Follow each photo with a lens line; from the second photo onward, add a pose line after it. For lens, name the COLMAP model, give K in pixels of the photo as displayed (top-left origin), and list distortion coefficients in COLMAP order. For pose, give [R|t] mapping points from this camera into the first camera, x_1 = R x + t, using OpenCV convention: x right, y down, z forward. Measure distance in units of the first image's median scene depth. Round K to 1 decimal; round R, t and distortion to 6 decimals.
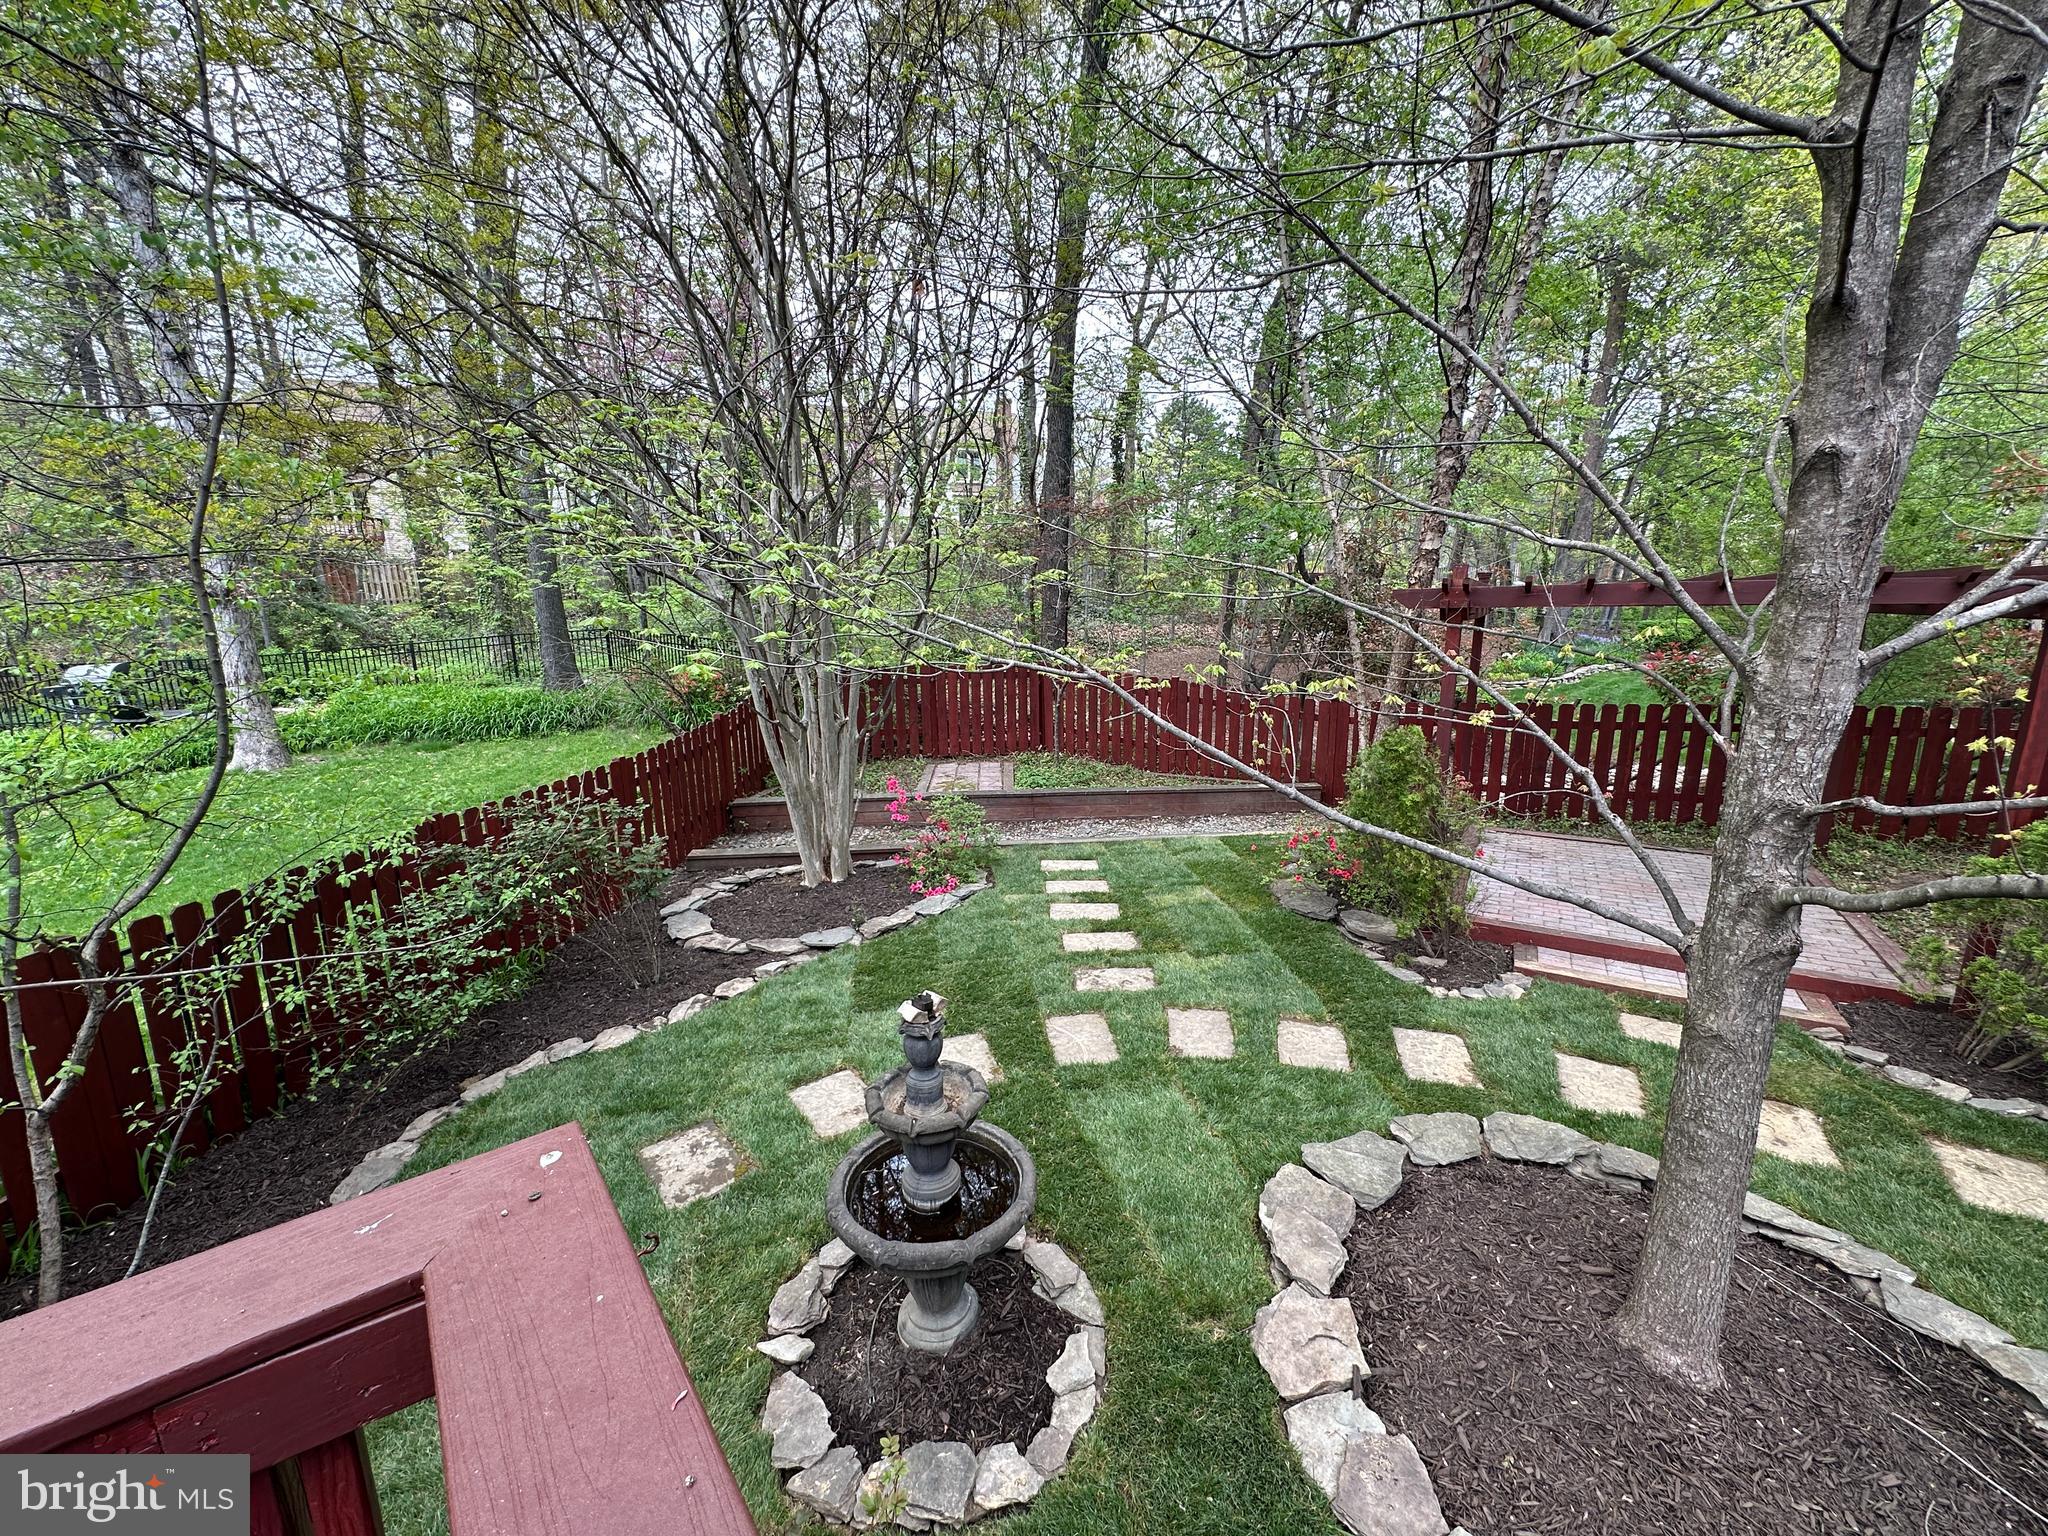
lens RADIAL K [[821.4, 0, 1019.2], [0, 821.4, 768.8], [0, 0, 1]] dist [-0.002081, 0.001041]
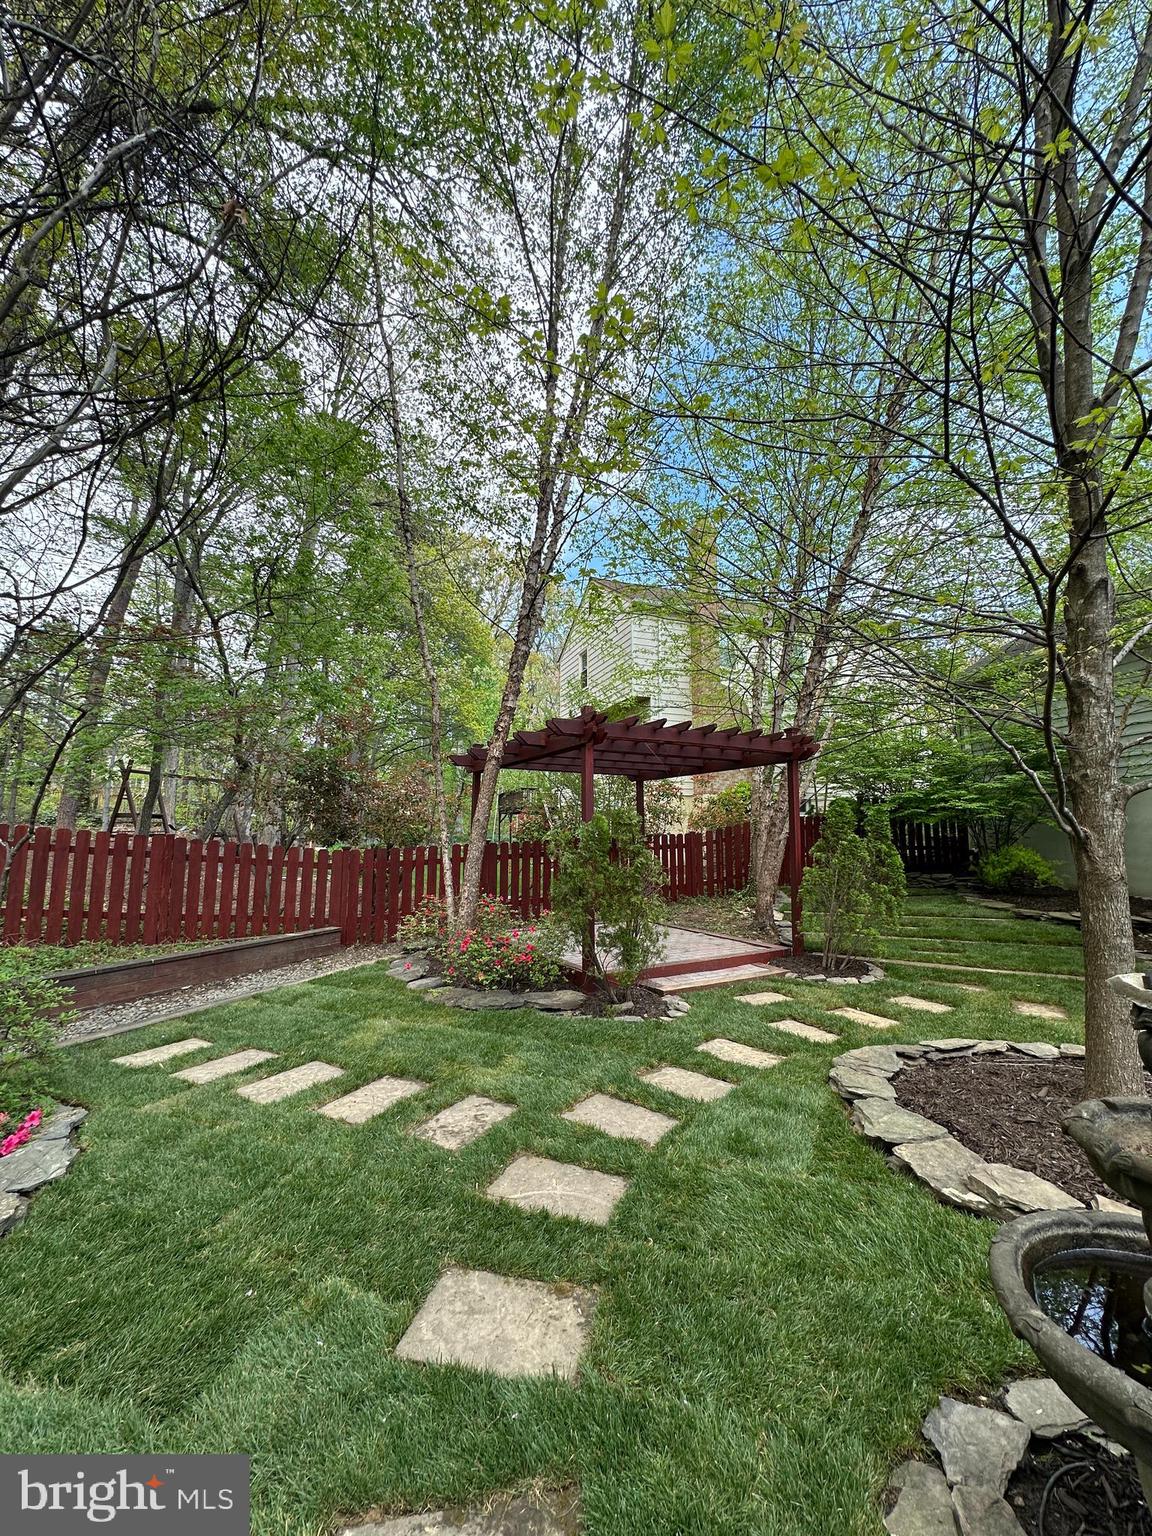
lens RADIAL K [[616.0, 0, 577.6], [0, 616.0, 766.1], [0, 0, 1]] dist [-0.002081, 0.001041]
pose [[0.492131, 0.106567, 0.863974, -0.427964], [0.165191, 0.963013, -0.212878, 0.083858], [-0.854704, 0.247485, 0.456325, 0.636554]]
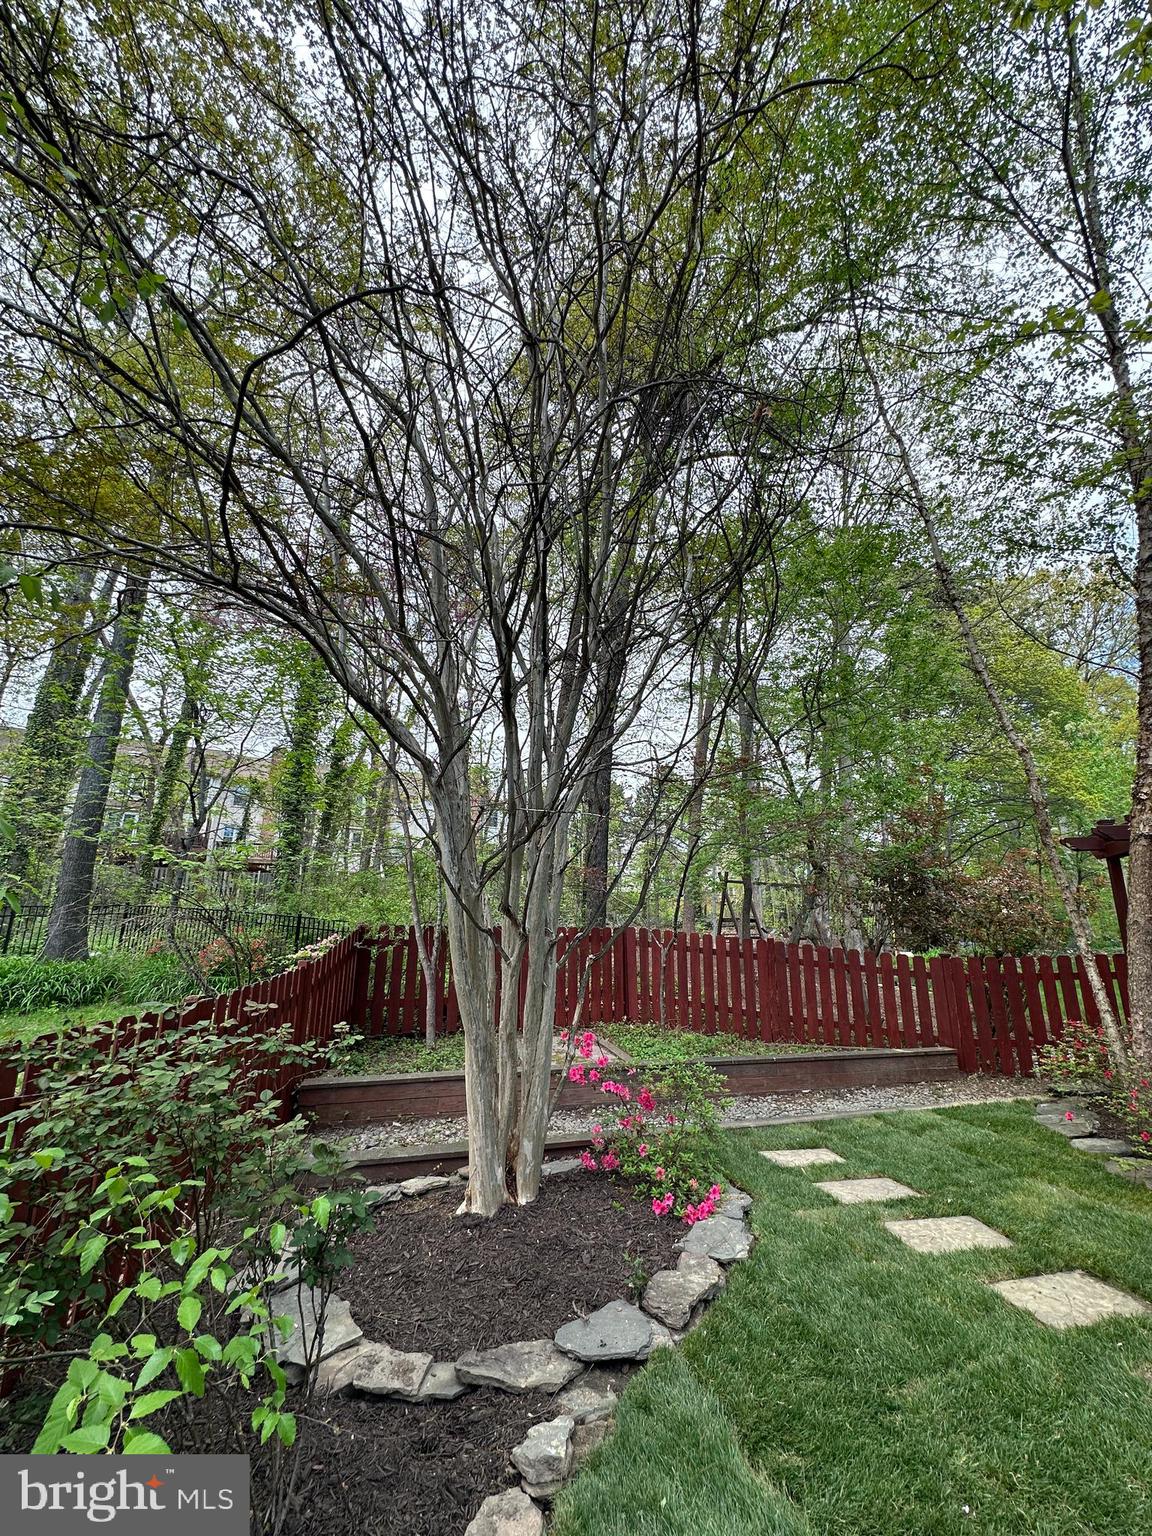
lens RADIAL K [[616.0, 0, 574.2], [0, 616.0, 764.9], [0, 0, 1]] dist [-0.002081, 0.001041]
pose [[0.981095, 0.067067, 0.181533, -0.452561], [0.021733, 0.893913, -0.447713, 0.074304], [-0.192301, 0.443194, 0.875556, 0.652563]]
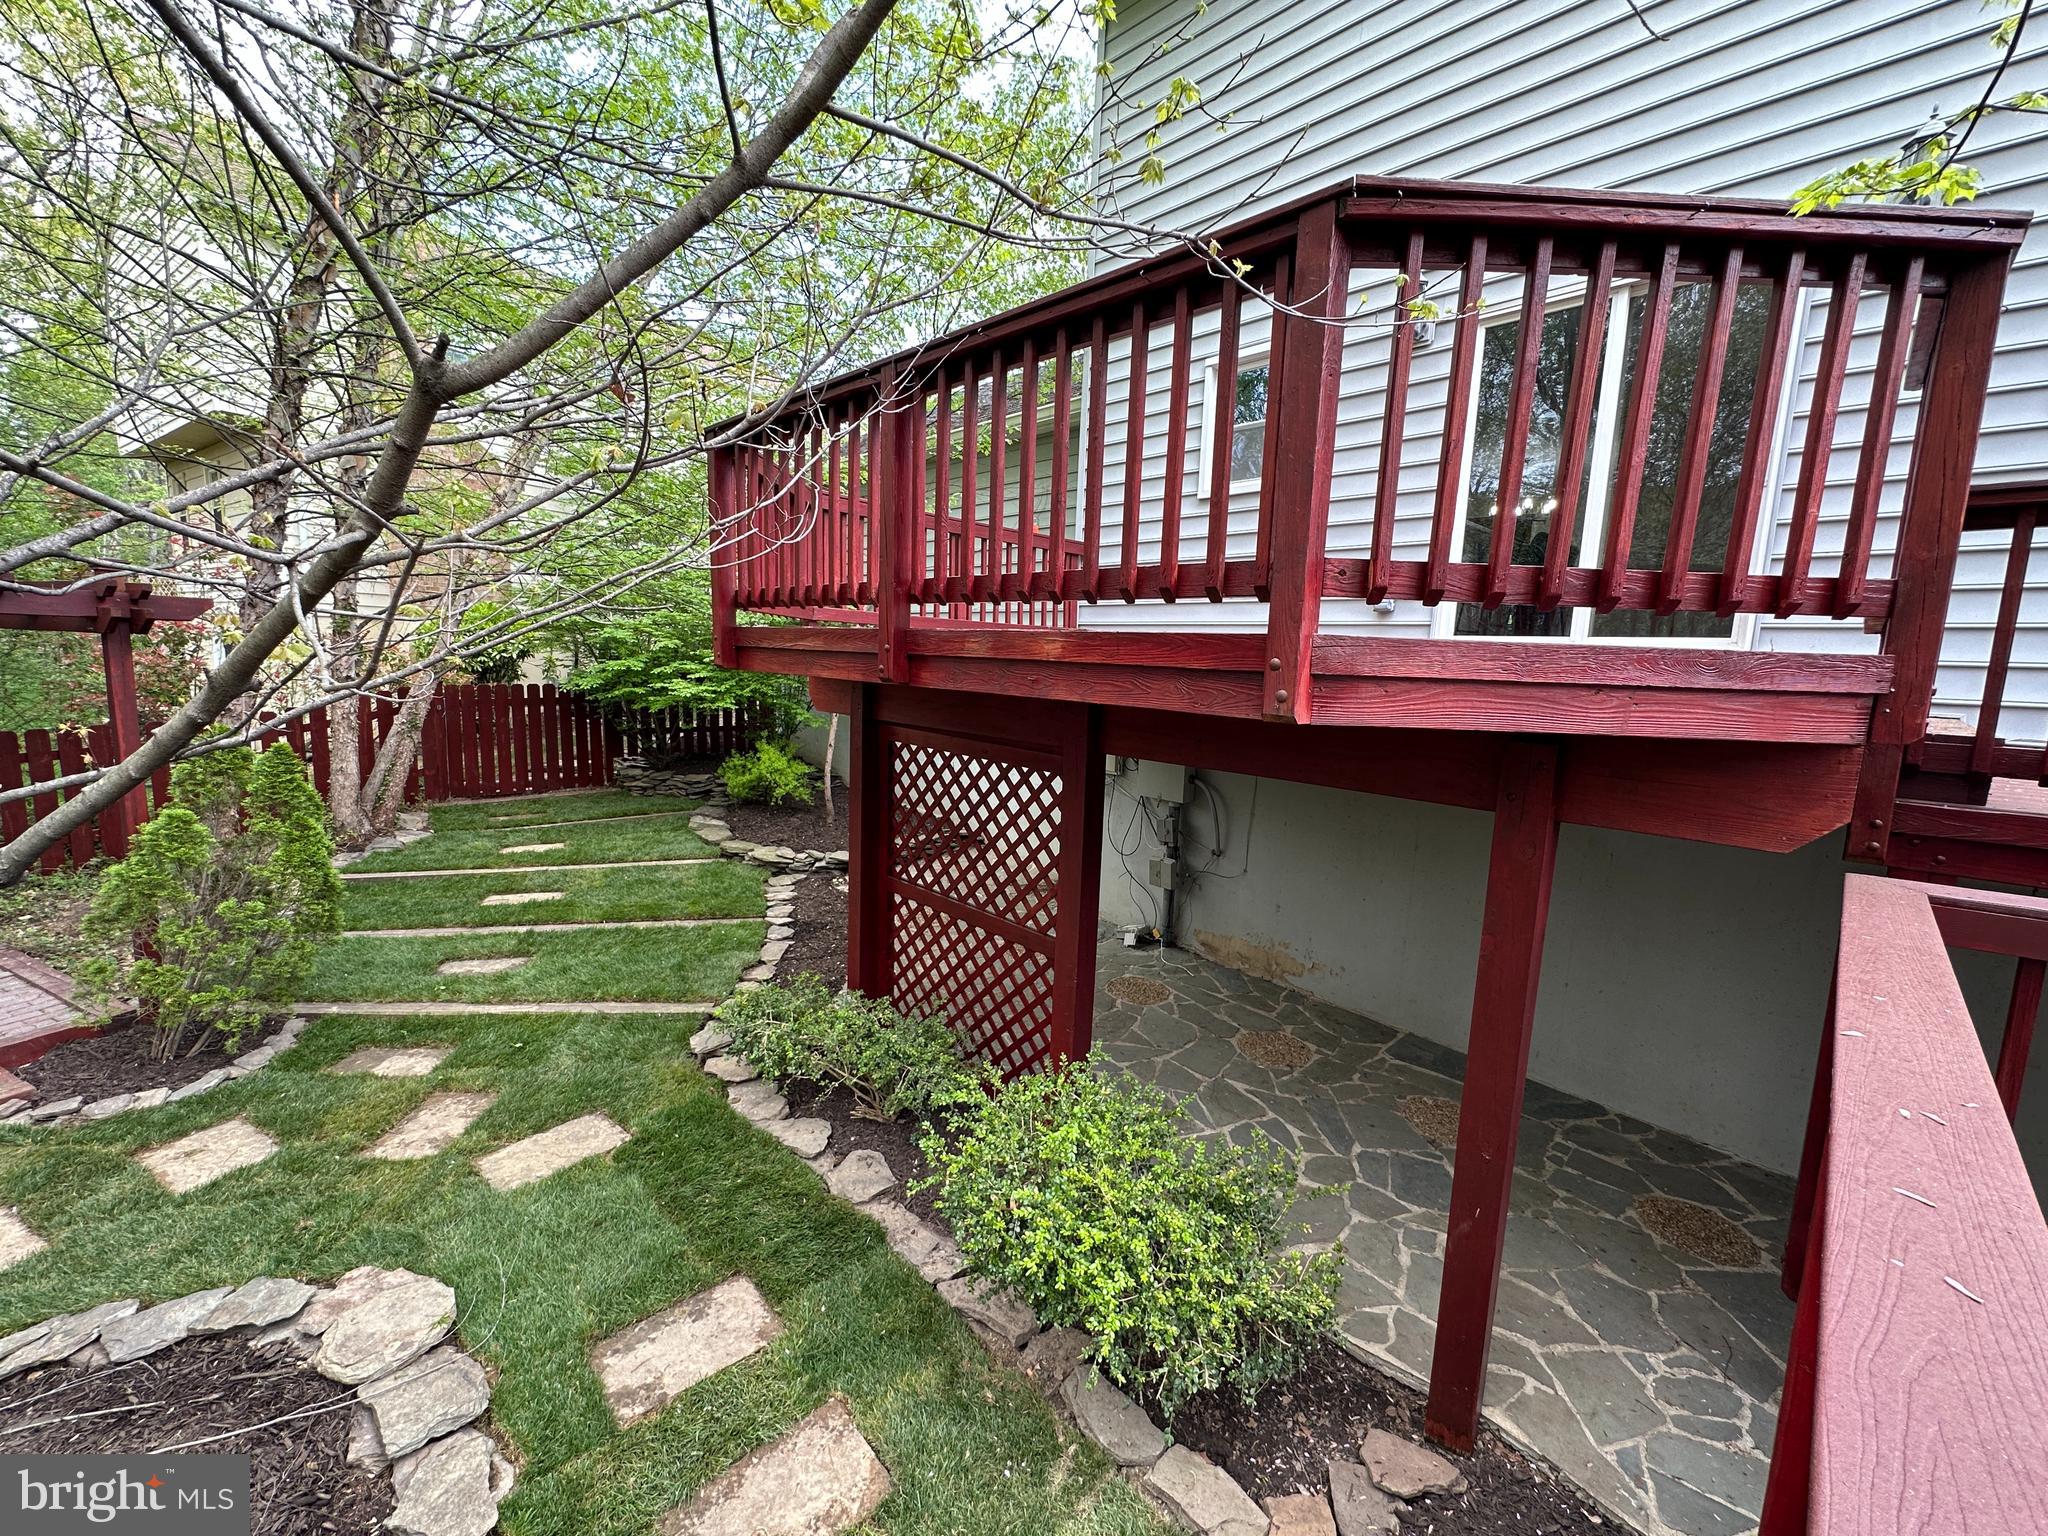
lens RADIAL K [[821.4, 0, 1025.9], [0, 821.4, 764.9], [0, 0, 1]] dist [-0.002081, 0.001041]
pose [[-0.107447, -0.124497, 0.986385, 0.066956], [0.159566, 0.977108, 0.140708, 0.019647], [-0.981323, 0.172512, -0.085122, -0.033644]]
